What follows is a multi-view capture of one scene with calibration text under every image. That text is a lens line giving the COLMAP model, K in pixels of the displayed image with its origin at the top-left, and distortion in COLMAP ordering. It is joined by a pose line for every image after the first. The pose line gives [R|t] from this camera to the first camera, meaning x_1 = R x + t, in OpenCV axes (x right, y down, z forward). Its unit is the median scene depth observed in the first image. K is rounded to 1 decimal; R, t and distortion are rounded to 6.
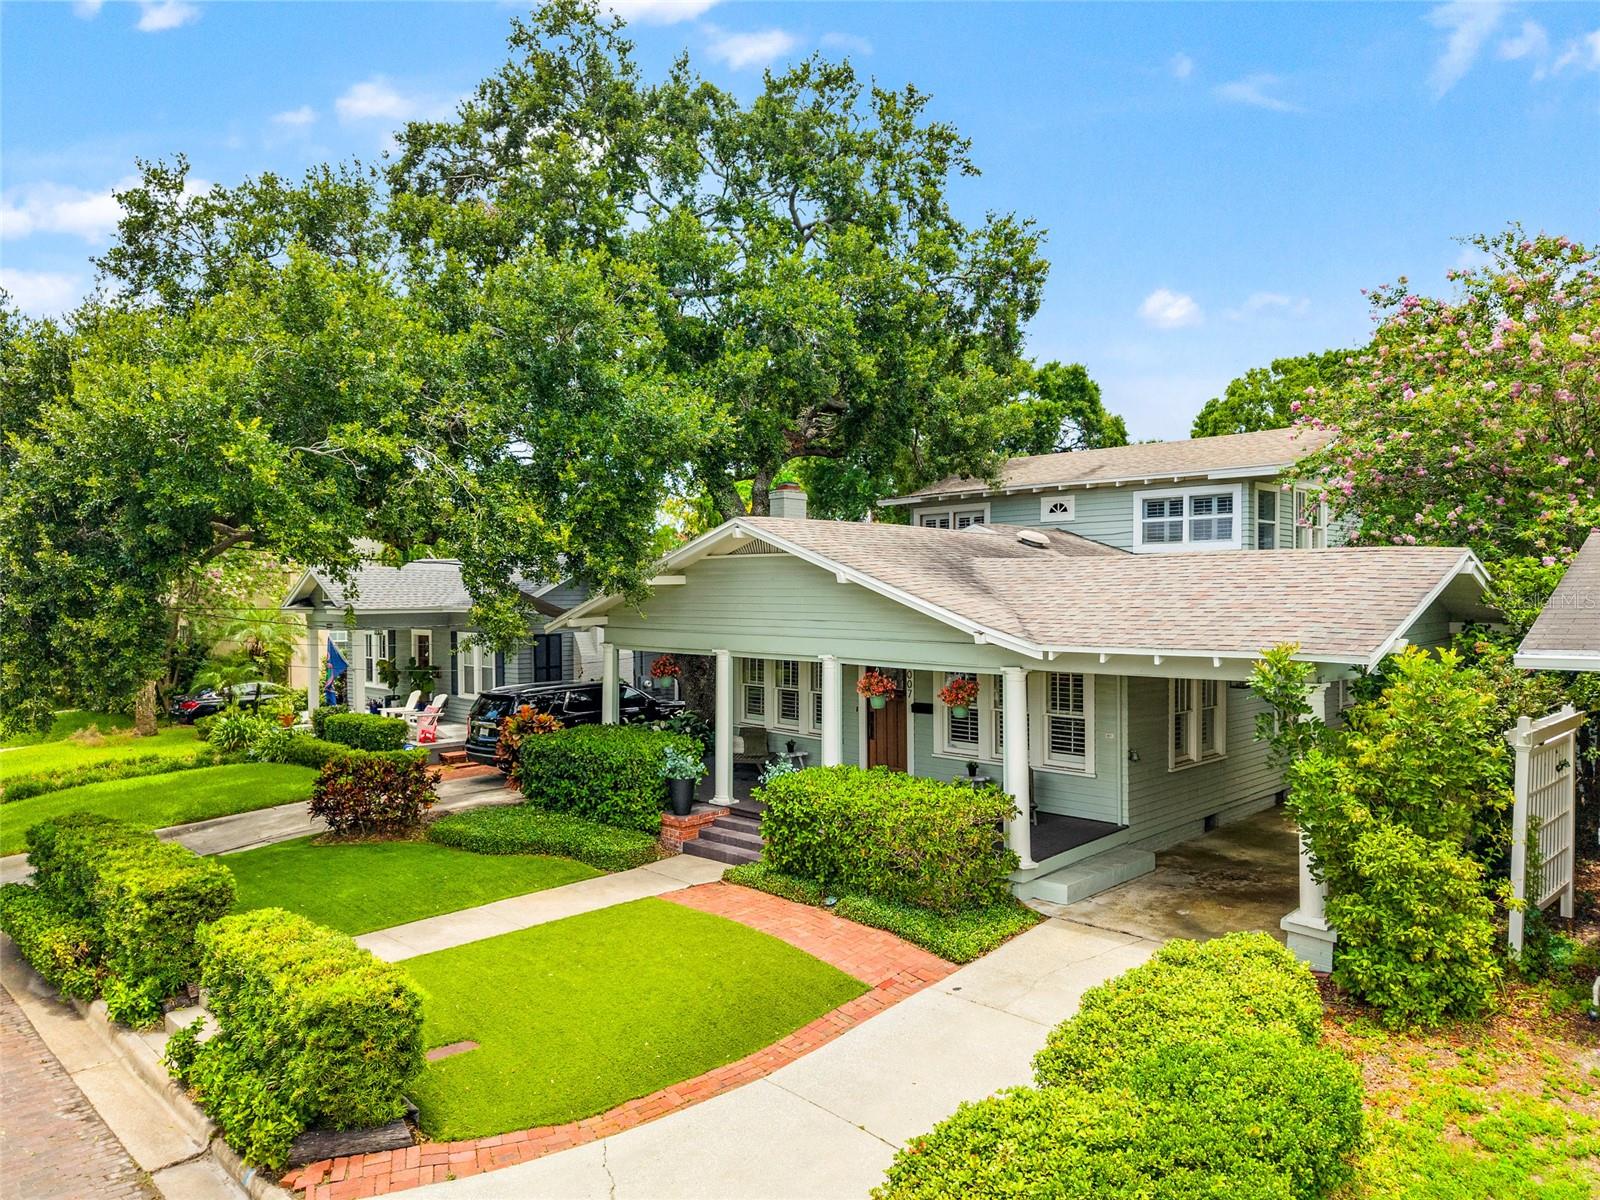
lens RADIAL K [[1070.5, 0, 797.8], [0, 1070.5, 606.8], [0, 0, 1]] dist [0.045628, -0.052198]
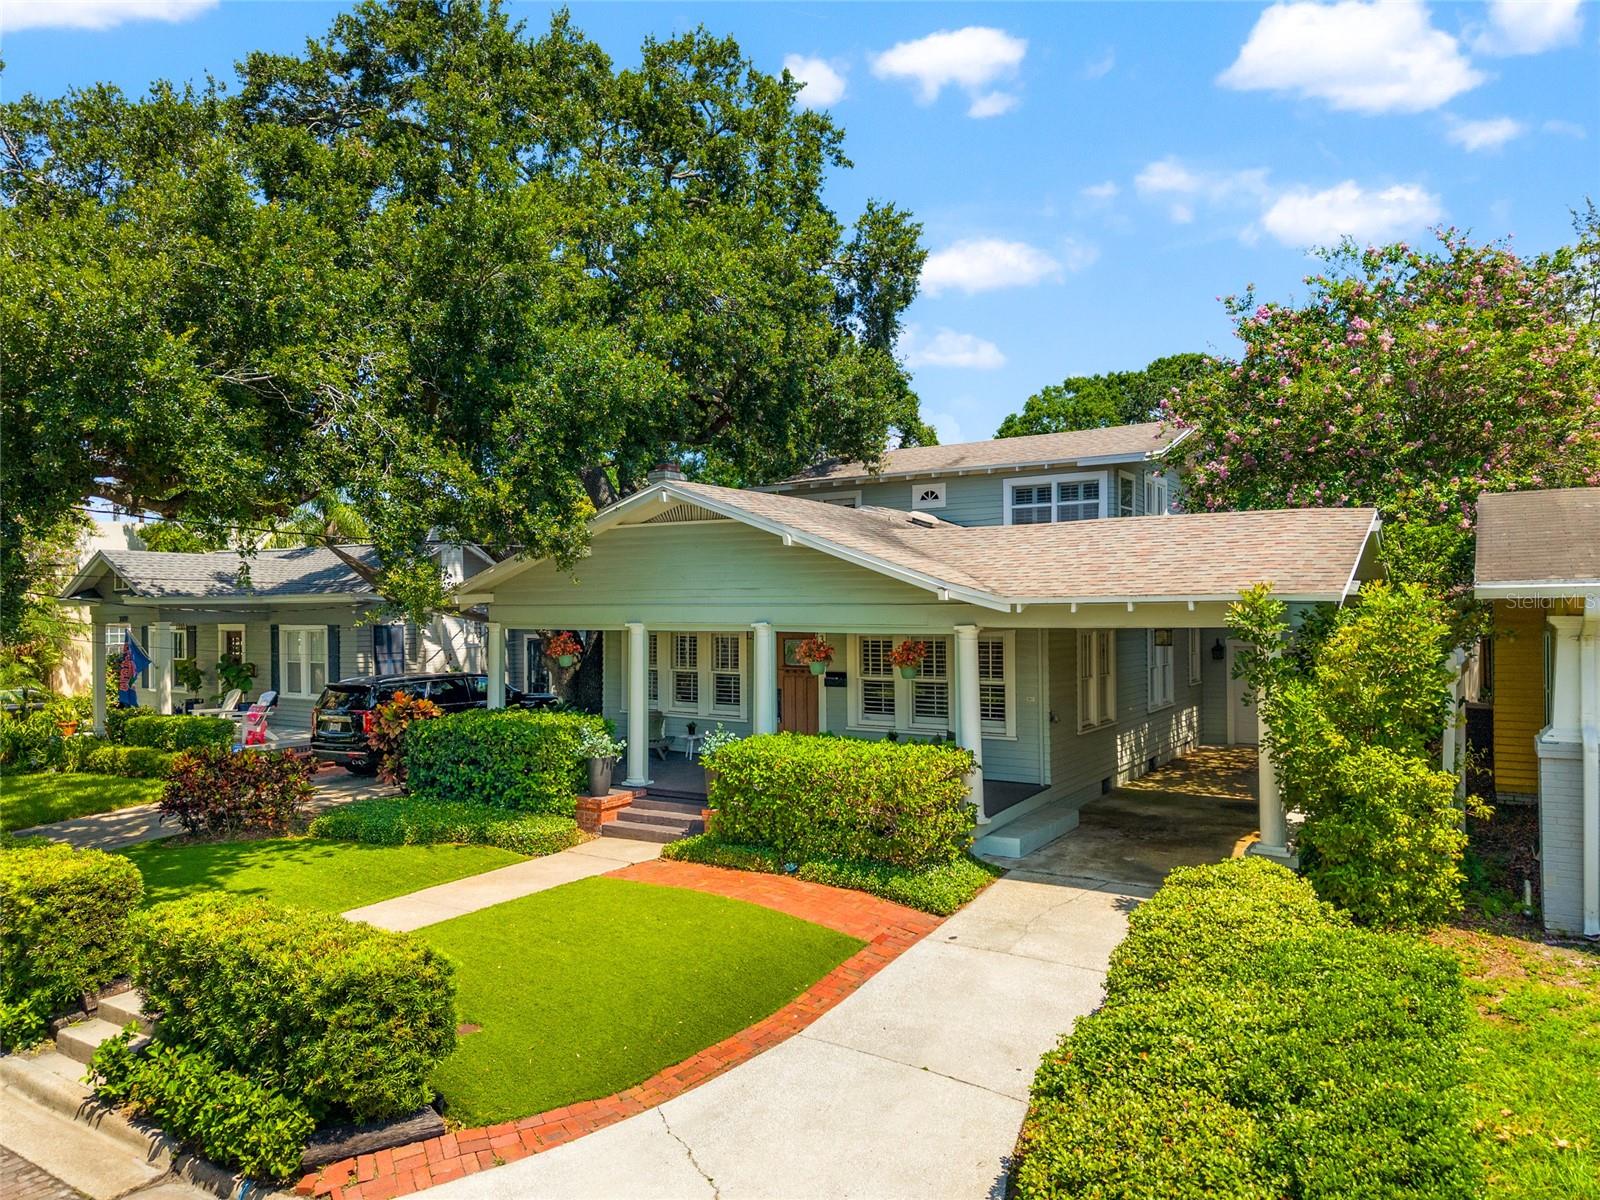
lens RADIAL K [[1070.5, 0, 797.8], [0, 1070.5, 606.8], [0, 0, 1]] dist [0.045628, -0.052198]
pose [[0.978189, -0.002834, 0.207696, -0.171396], [0.006499, 0.999835, -0.016969, 0.057074], [-0.207614, 0.017948, 0.978046, 0.047387]]
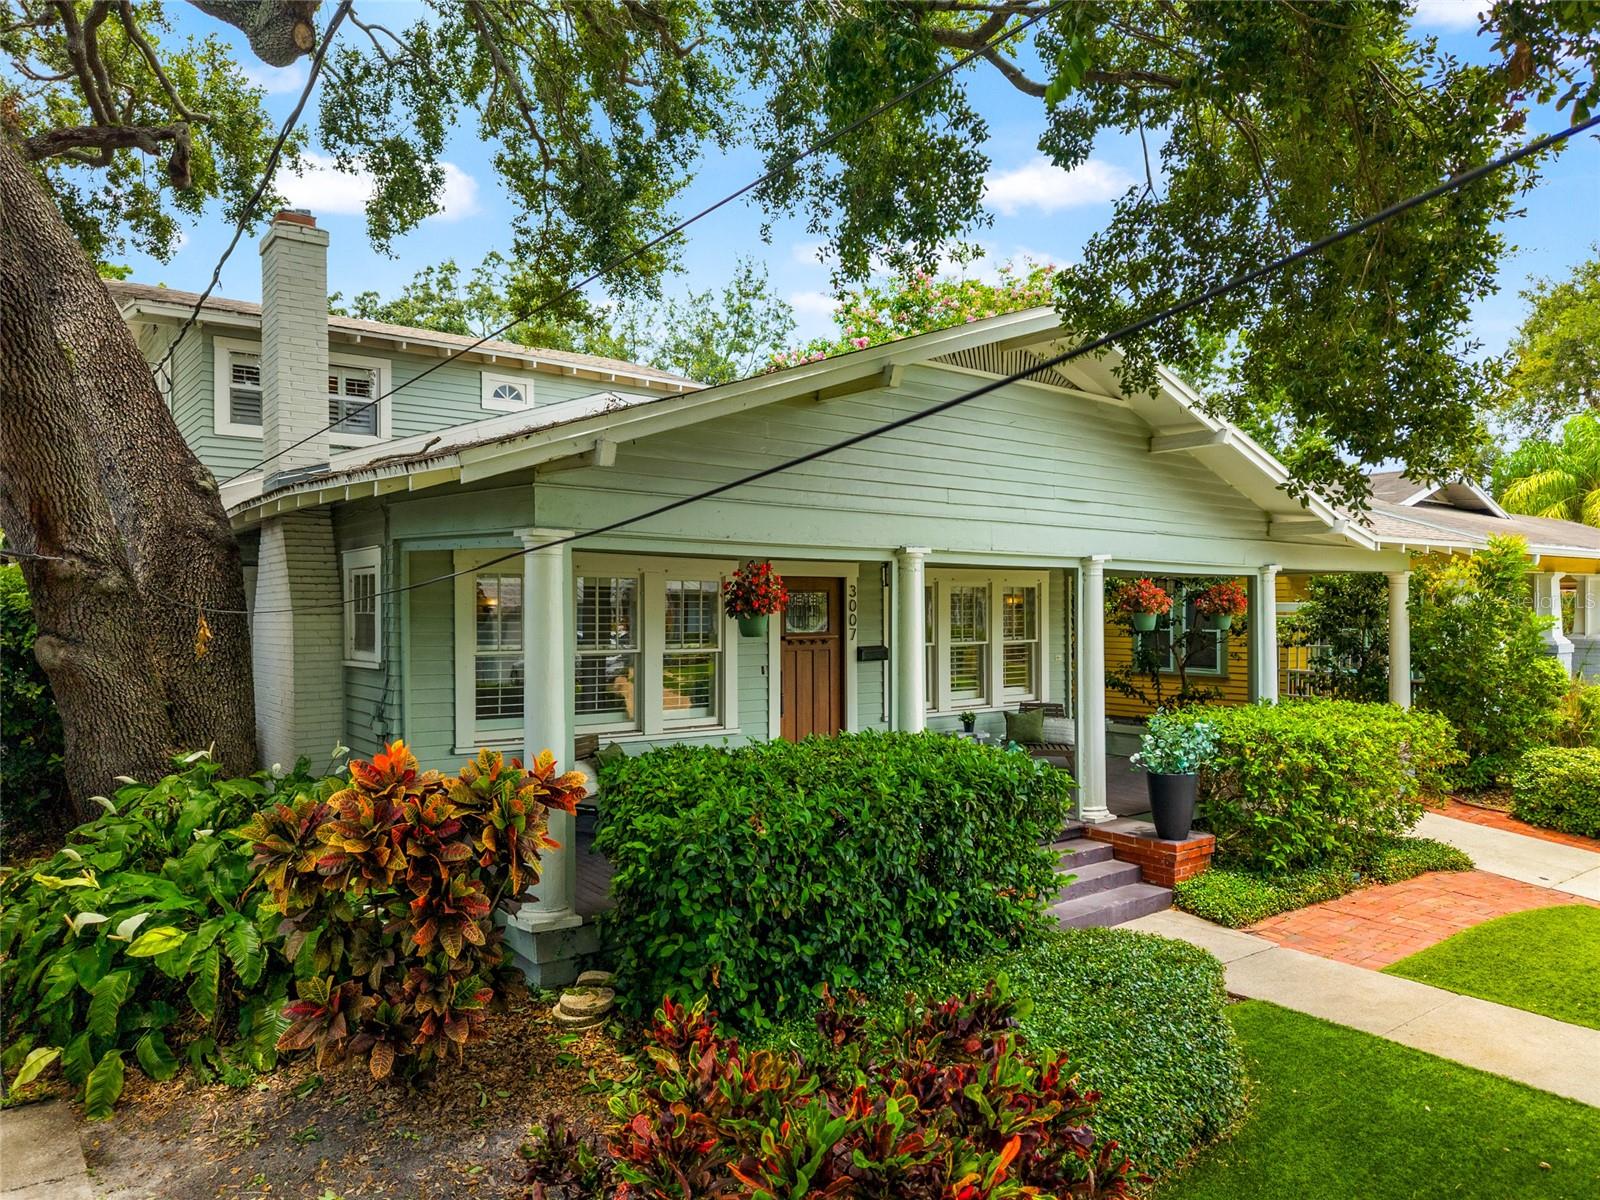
lens RADIAL K [[1070.5, 0, 797.8], [0, 1070.5, 606.8], [0, 0, 1]] dist [0.045628, -0.052198]
pose [[0.145398, 0.003193, 0.989368, -0.770664], [0.004624, 0.999982, -0.003907, 0.093481], [-0.989362, 0.005143, 0.145381, 1.306235]]
